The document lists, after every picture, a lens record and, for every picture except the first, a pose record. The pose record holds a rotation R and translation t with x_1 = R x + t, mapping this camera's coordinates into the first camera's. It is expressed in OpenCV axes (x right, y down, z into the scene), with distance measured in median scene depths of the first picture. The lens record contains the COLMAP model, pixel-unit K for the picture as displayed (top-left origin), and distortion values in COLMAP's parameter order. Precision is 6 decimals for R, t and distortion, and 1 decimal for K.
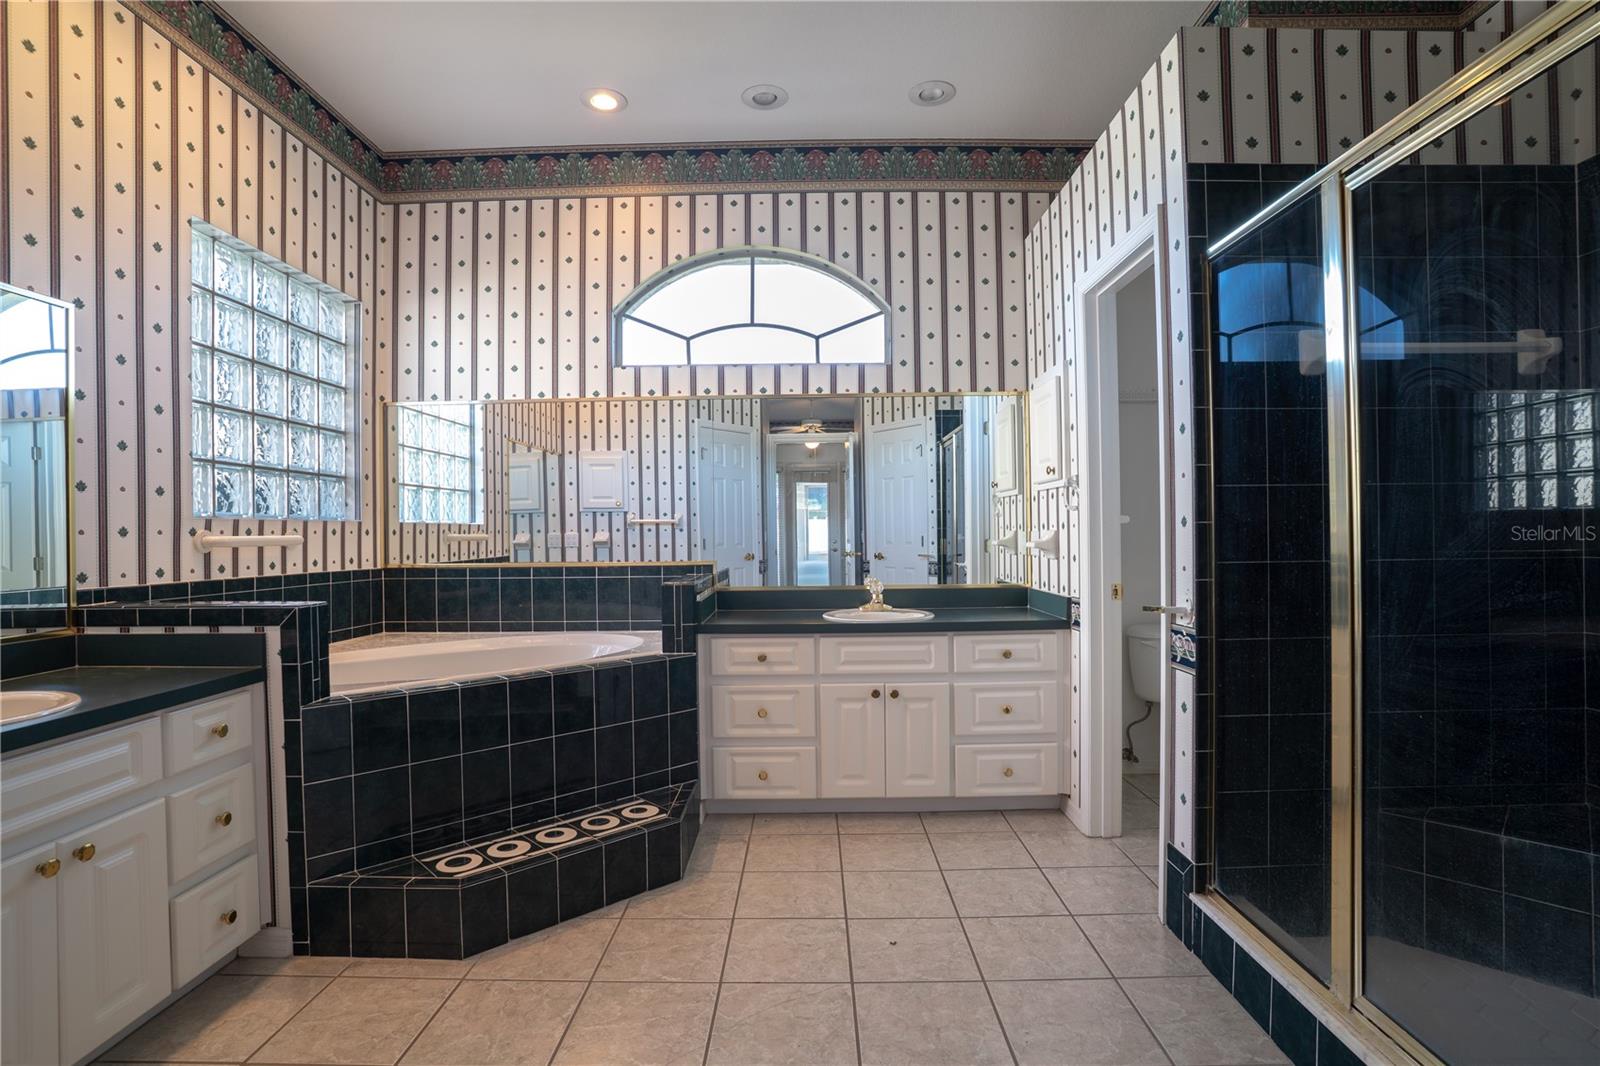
lens RADIAL K [[785.5, 0, 805.3], [0, 785.5, 536.0], [0, 0, 1]] dist [-0.078666, 0.036363]
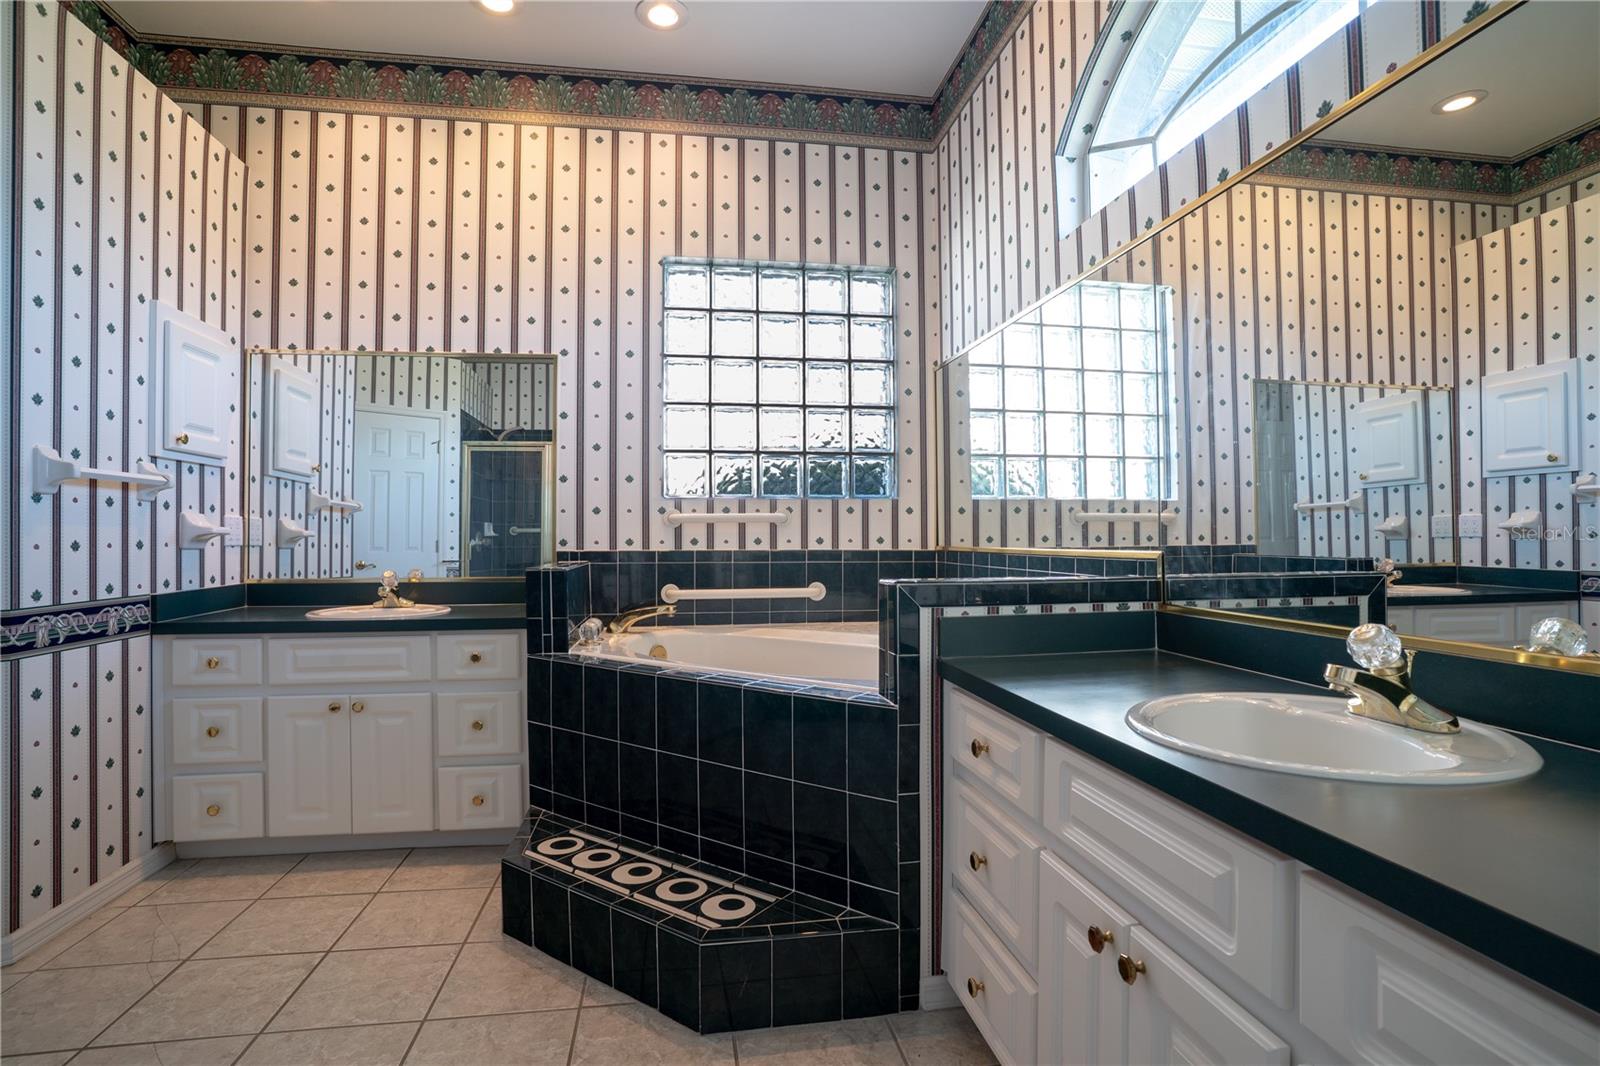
lens RADIAL K [[785.5, 0, 805.3], [0, 785.5, 536.0], [0, 0, 1]] dist [-0.078666, 0.036363]
pose [[0.172635, 0.007849, -0.984955, 0.447040], [-0.001954, 0.999969, 0.007627, 0.023874], [0.984984, 0.000608, 0.172645, 0.915748]]
